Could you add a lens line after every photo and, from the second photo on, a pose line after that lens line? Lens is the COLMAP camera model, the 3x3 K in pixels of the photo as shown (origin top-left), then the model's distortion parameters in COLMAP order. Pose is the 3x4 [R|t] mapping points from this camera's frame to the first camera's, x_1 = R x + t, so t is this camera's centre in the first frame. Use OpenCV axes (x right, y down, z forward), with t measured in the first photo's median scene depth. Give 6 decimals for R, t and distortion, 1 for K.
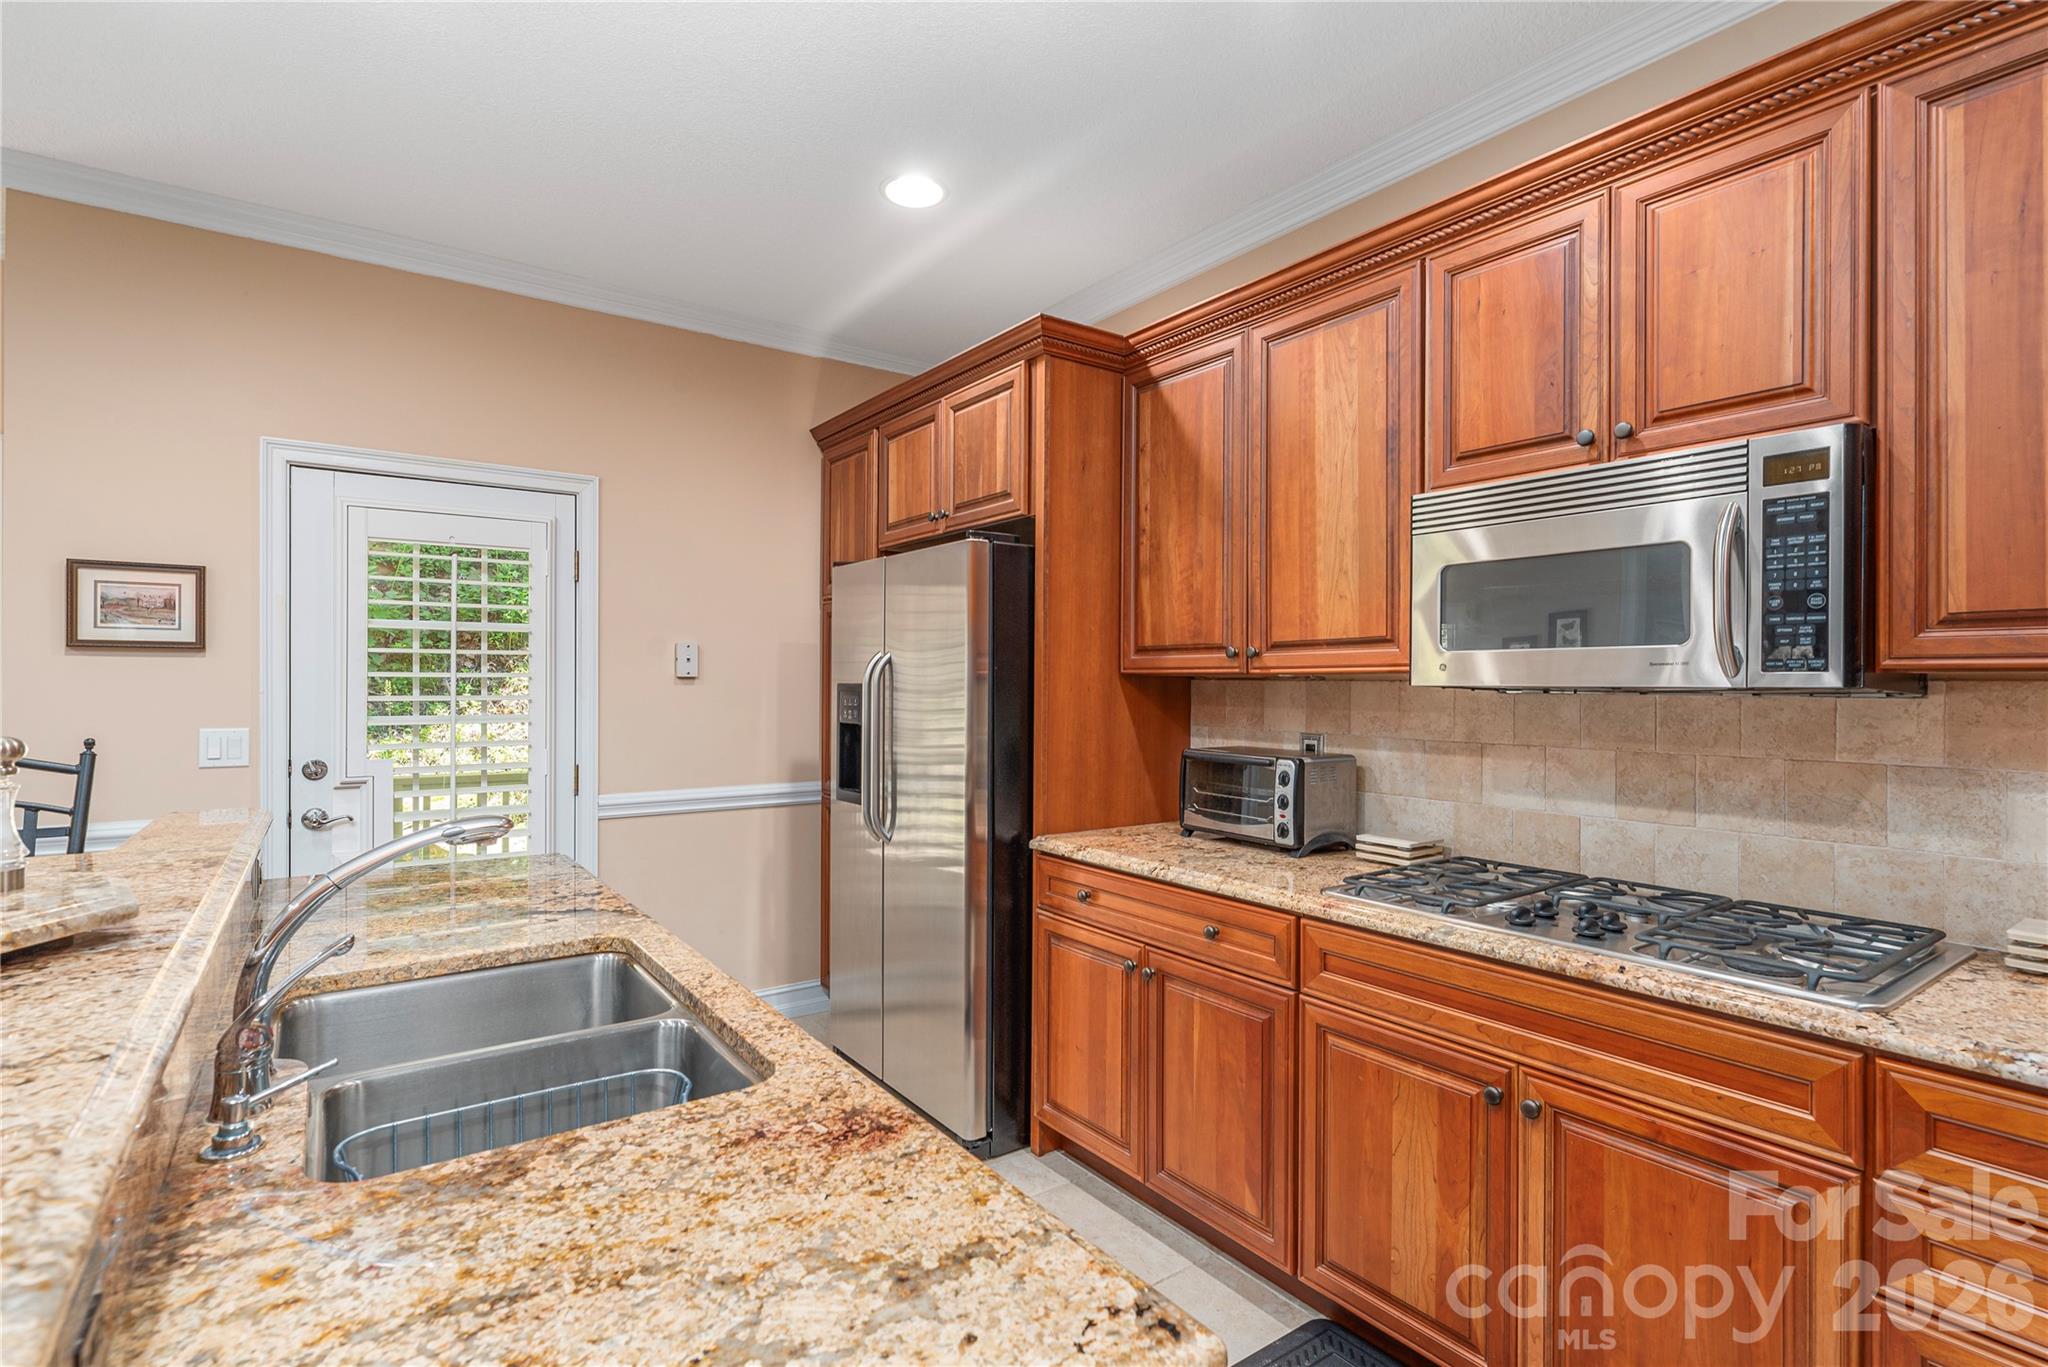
lens RADIAL K [[969.1, 0, 1022.2], [0, 969.1, 681.2], [0, 0, 1]] dist [0.001804, 0.000861]
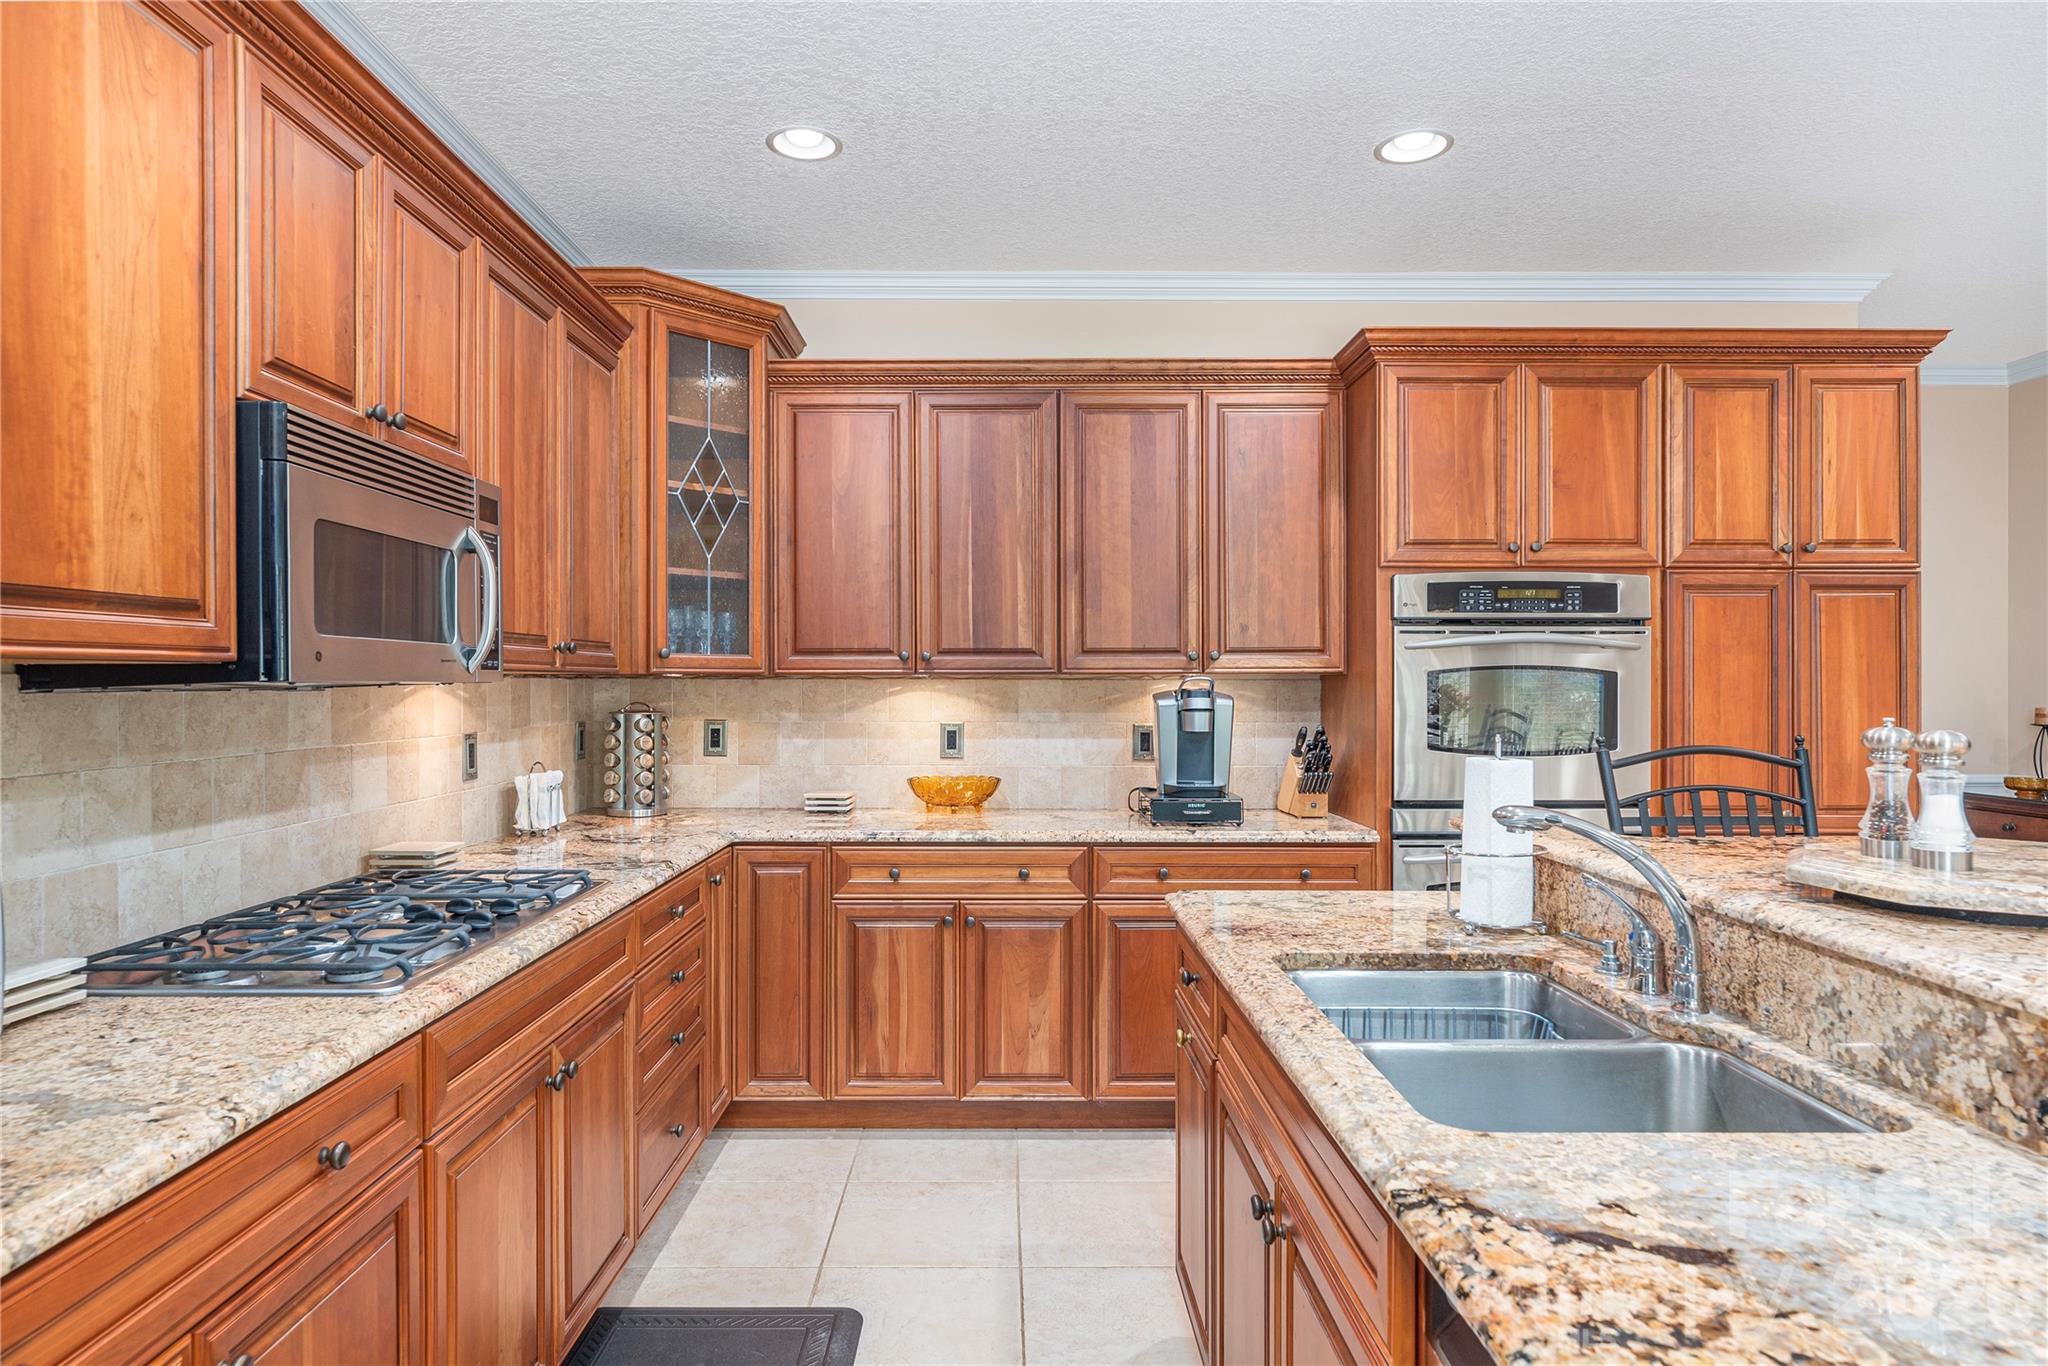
lens RADIAL K [[1166.2, 0, 1009.2], [0, 1166.2, 685.2], [0, 0, 1]] dist [-0.003289, -0.001237]
pose [[-0.816271, -0.004572, 0.577652, -0.485723], [-0.004144, 0.999989, 0.002058, 0.003429], [-0.577655, -0.000714, -0.816281, 1.375798]]
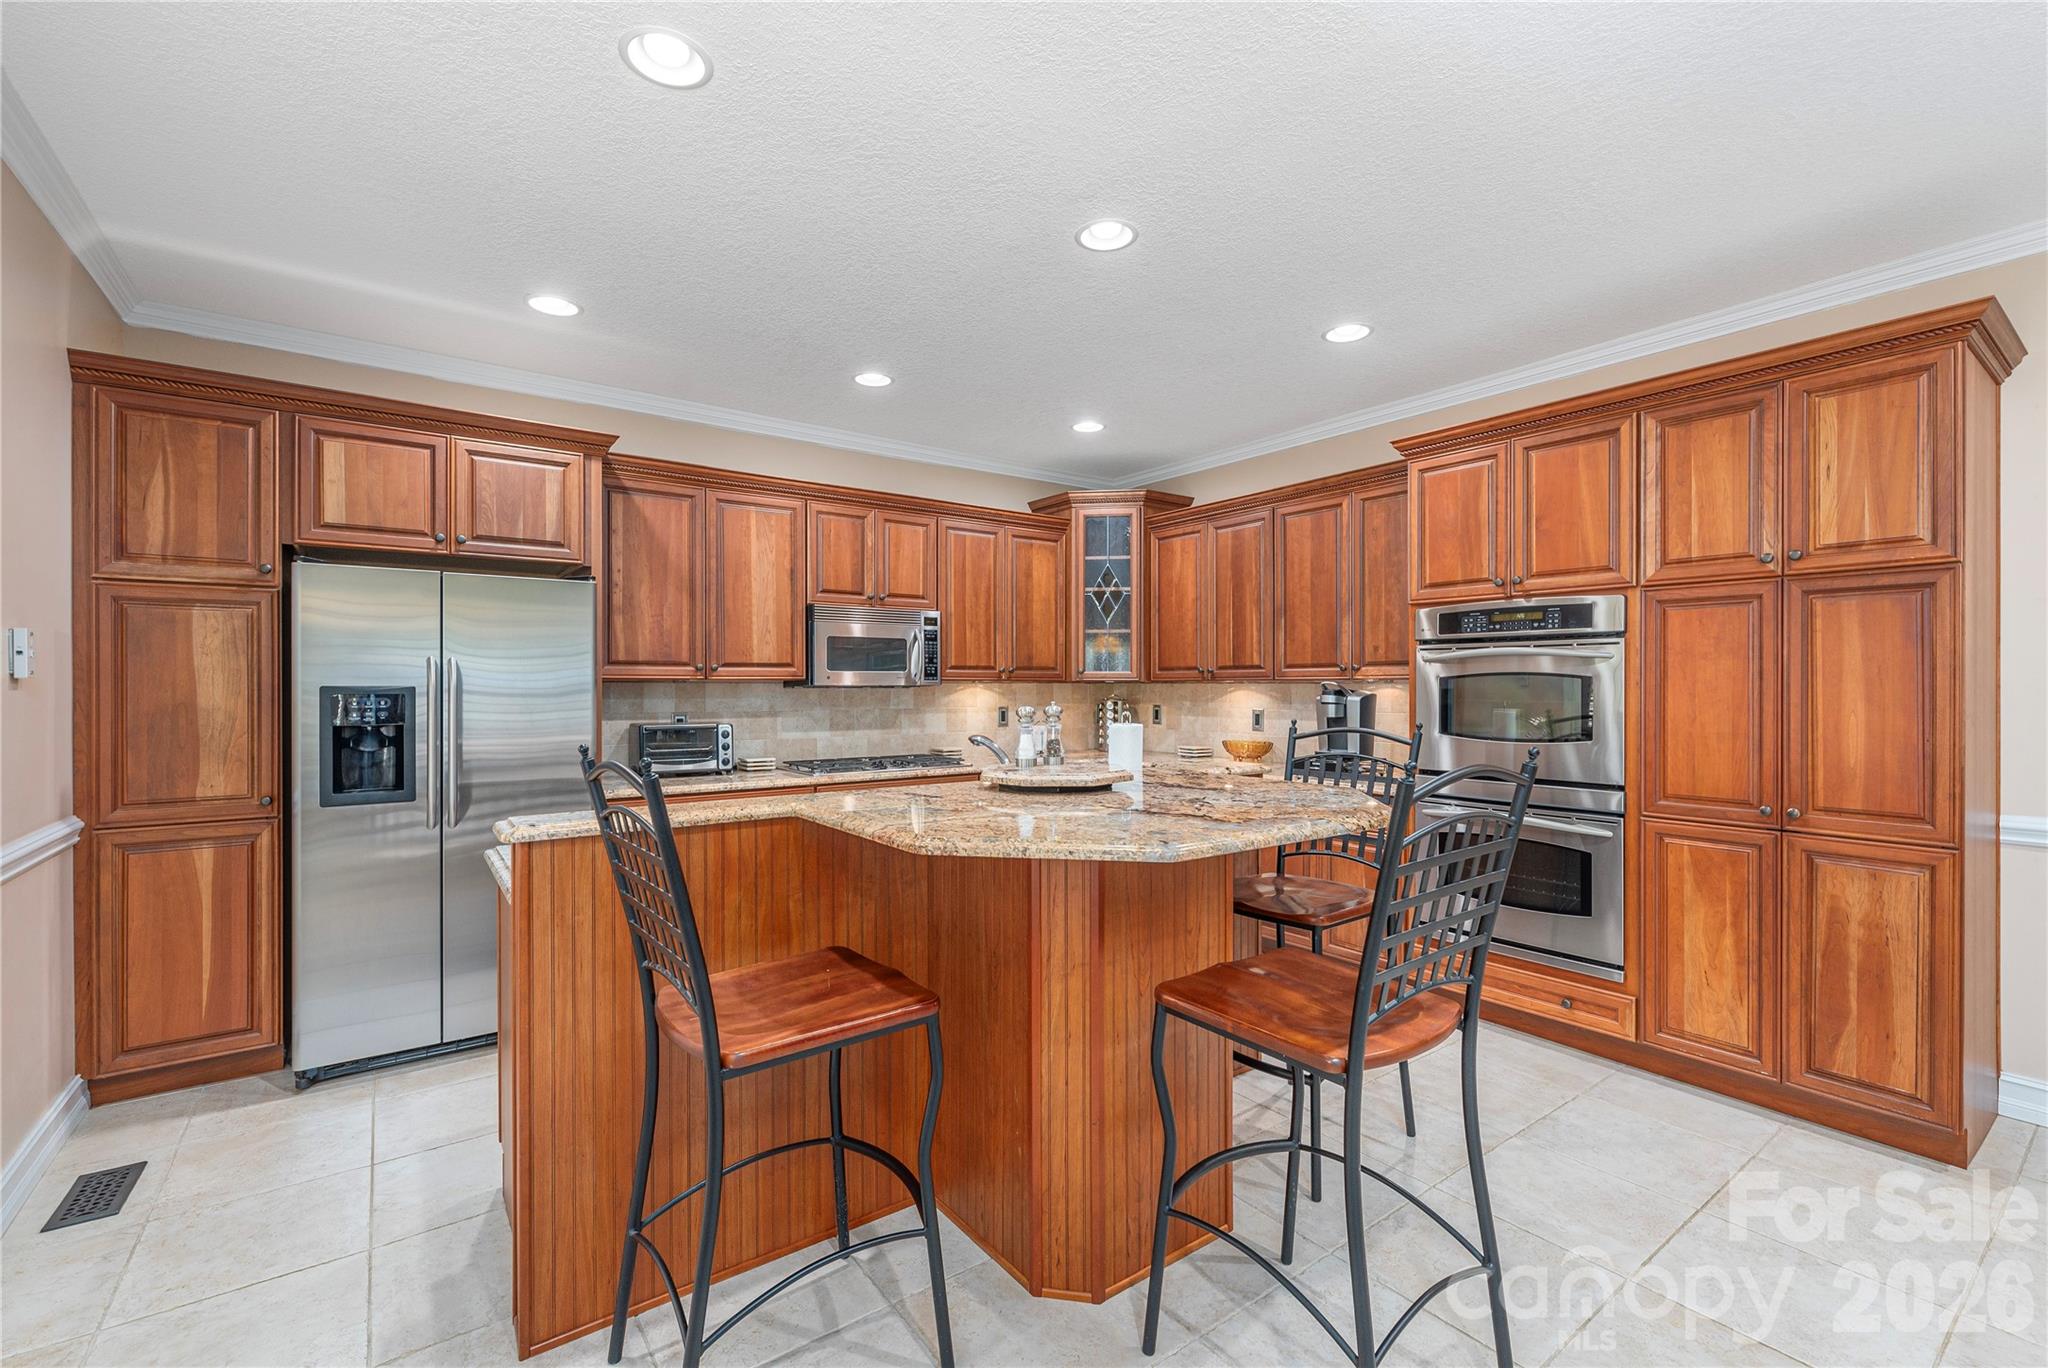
lens RADIAL K [[873.9, 0, 1033.1], [0, 873.9, 687.3], [0, 0, 1]] dist [-0.008548, 0.000163]
pose [[-0.015981, -0.006989, 0.999848, -1.718051], [-0.002151, 0.999973, 0.006955, -0.006253], [-0.999870, -0.002040, -0.015995, 0.504706]]
